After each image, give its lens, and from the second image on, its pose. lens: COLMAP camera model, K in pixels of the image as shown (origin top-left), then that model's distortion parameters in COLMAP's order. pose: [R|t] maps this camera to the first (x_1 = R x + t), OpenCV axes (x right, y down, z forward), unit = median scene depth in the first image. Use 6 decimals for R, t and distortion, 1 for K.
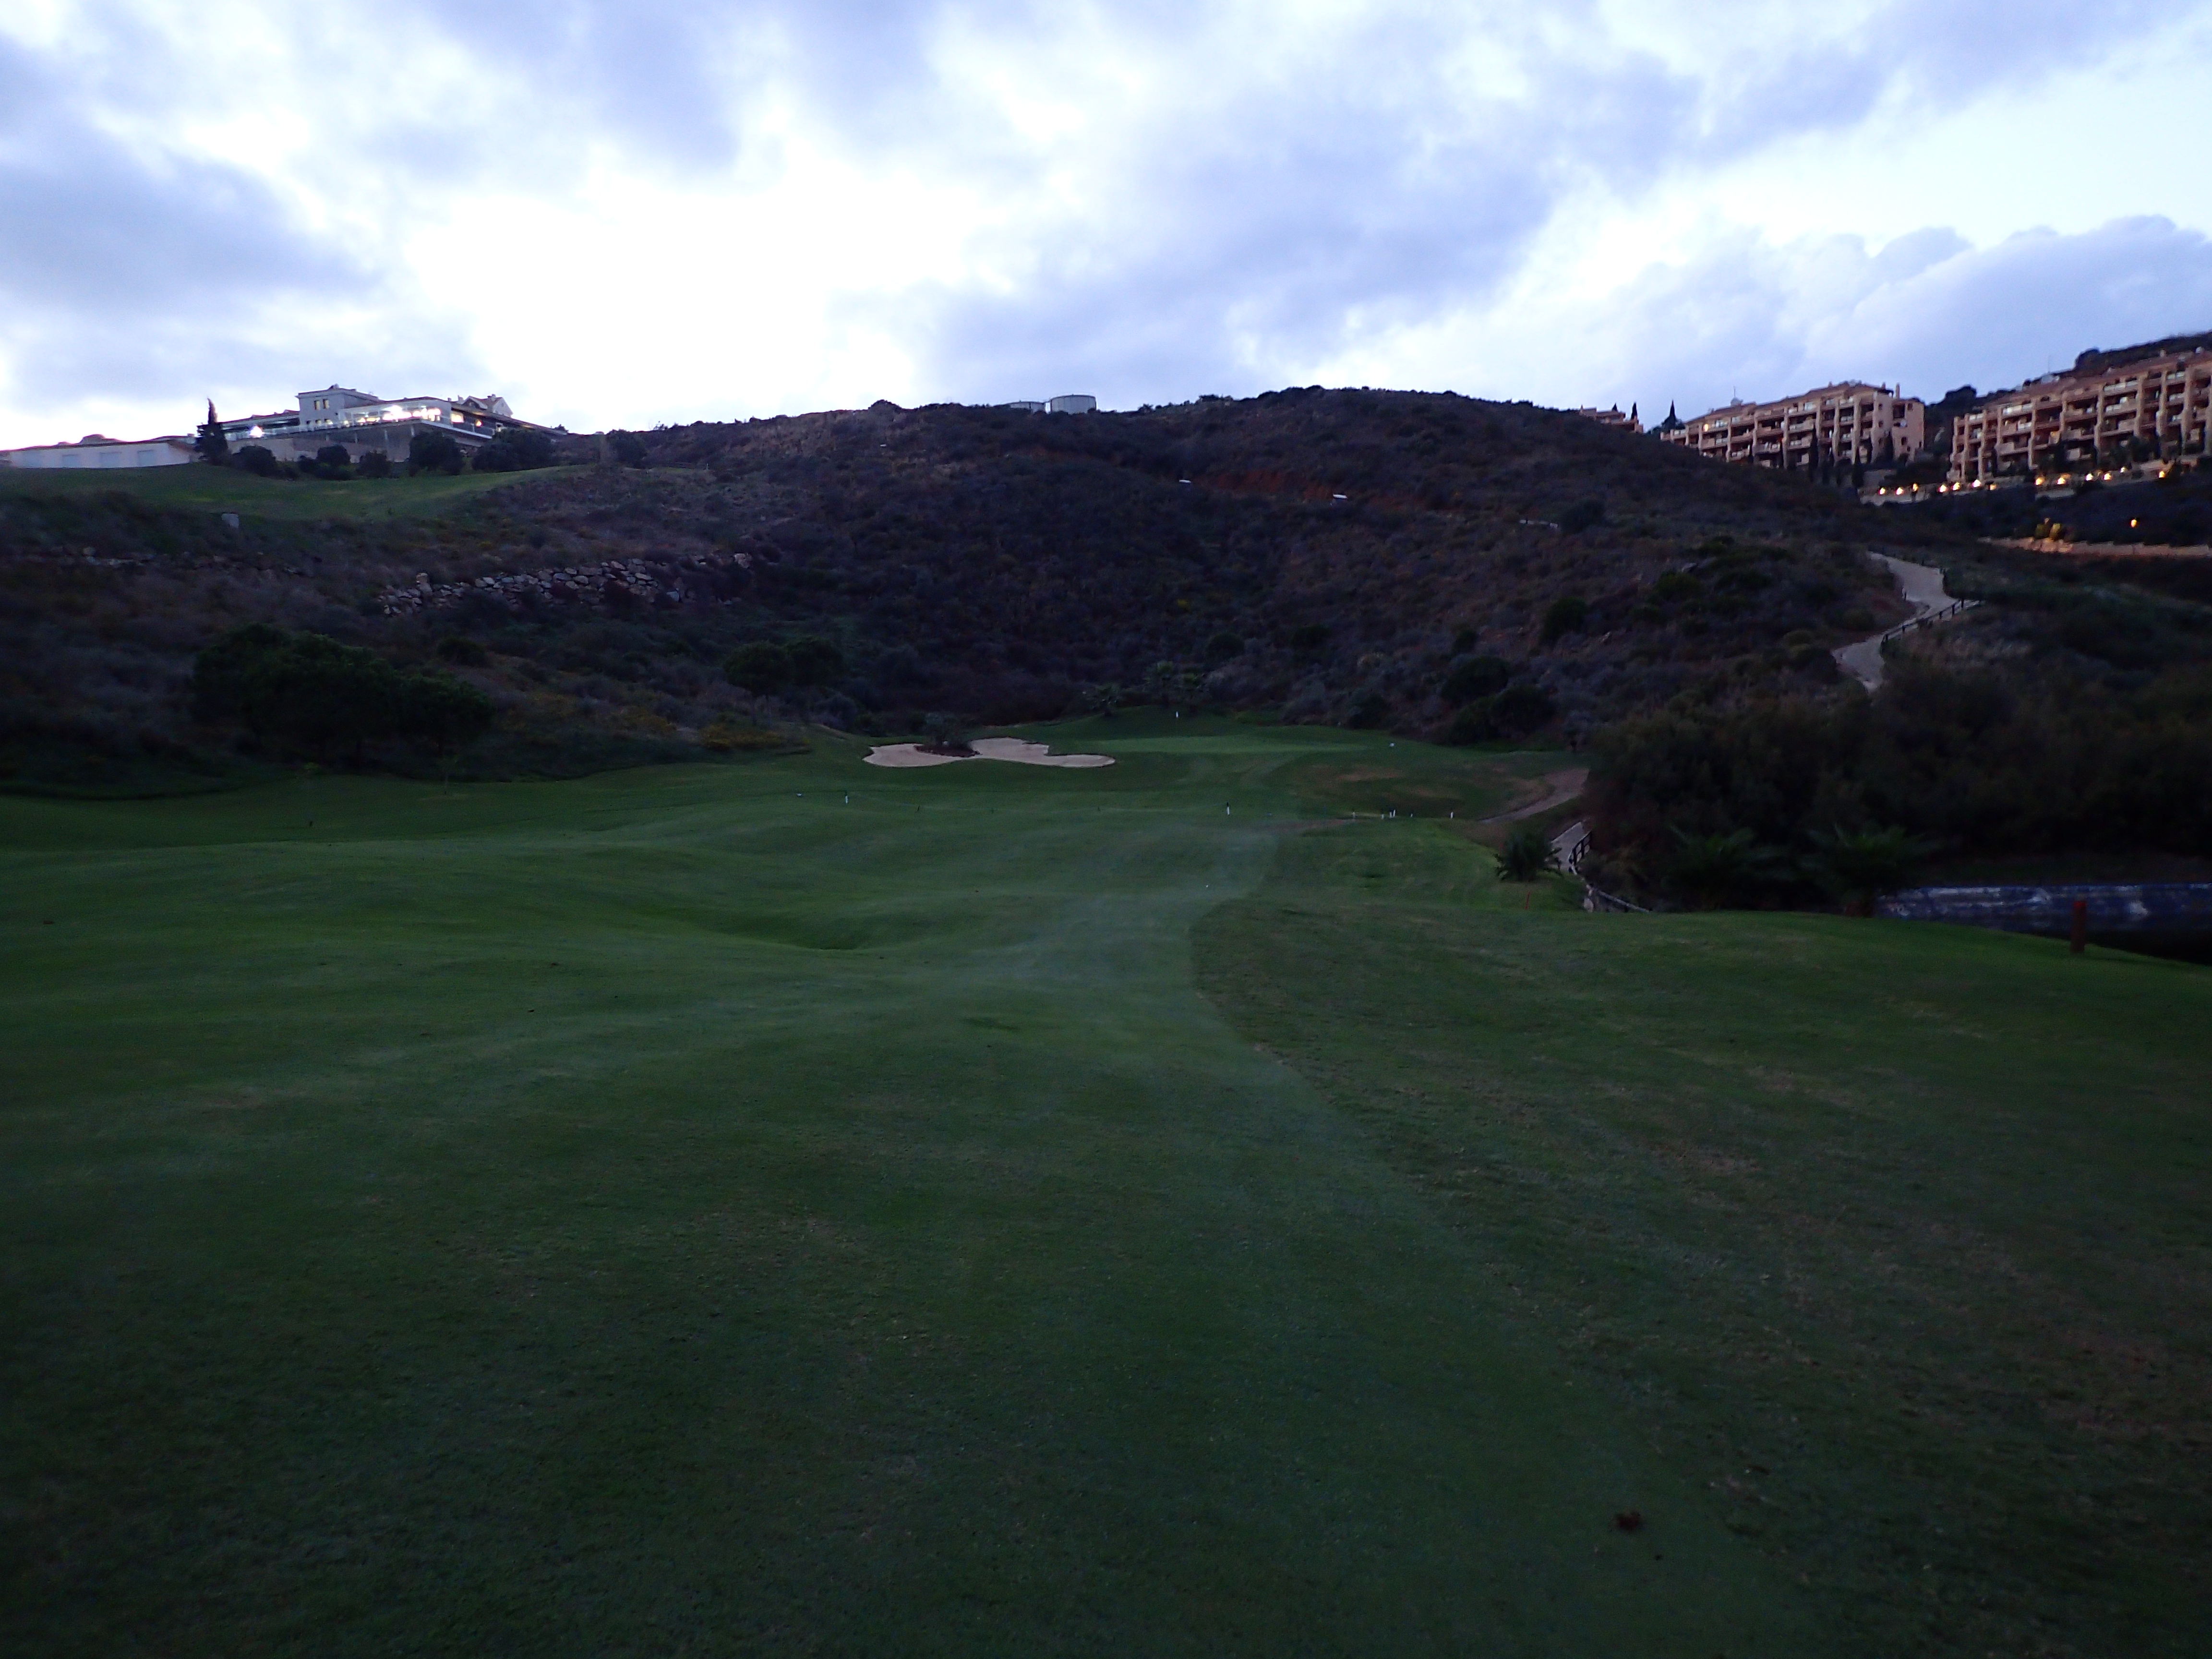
lens RADIAL K [[1654.4, 0, 1094.4], [0, 1654.4, 814.5], [0, 0, 1]] dist [0.014366, -0.001268]
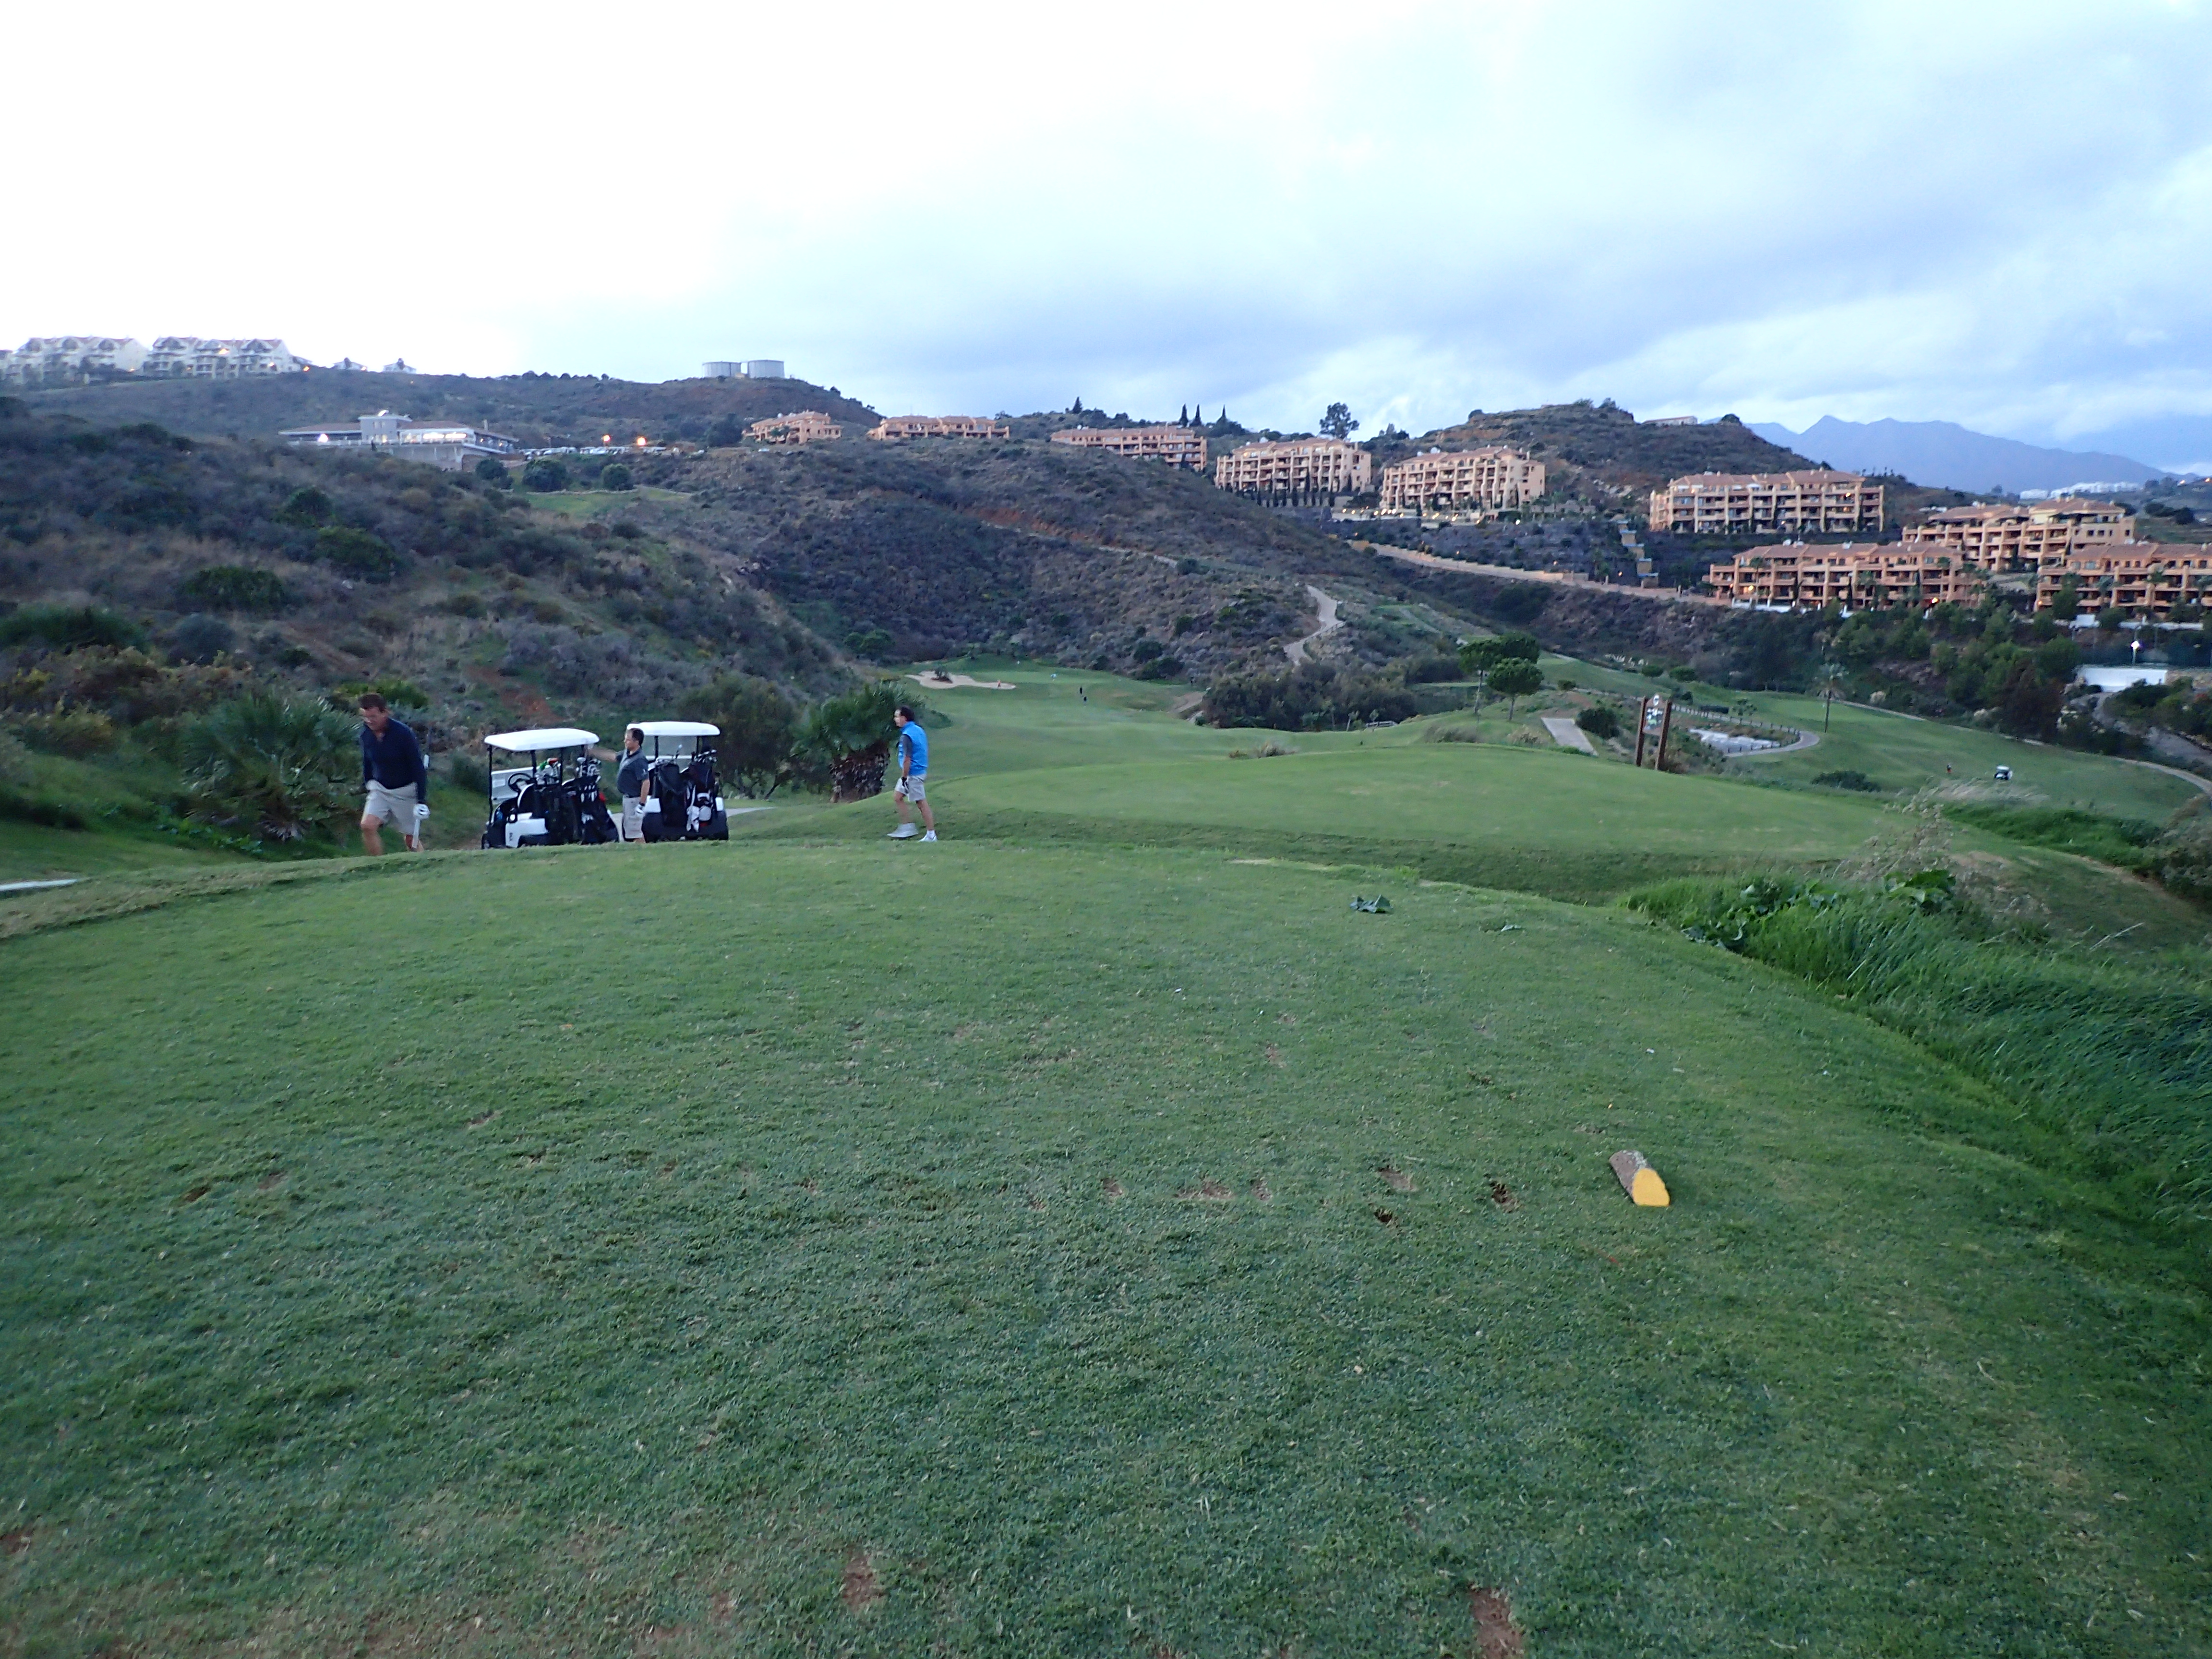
lens RADIAL K [[1654.4, 0, 1107.0], [0, 1654.4, 836.0], [0, 0, 1]] dist [0.014366, -0.001268]
pose [[0.963464, -0.012131, 0.267563, -0.367089], [-0.010082, 0.996623, 0.081488, -0.008327], [-0.267648, -0.081209, 0.960088, -1.011807]]
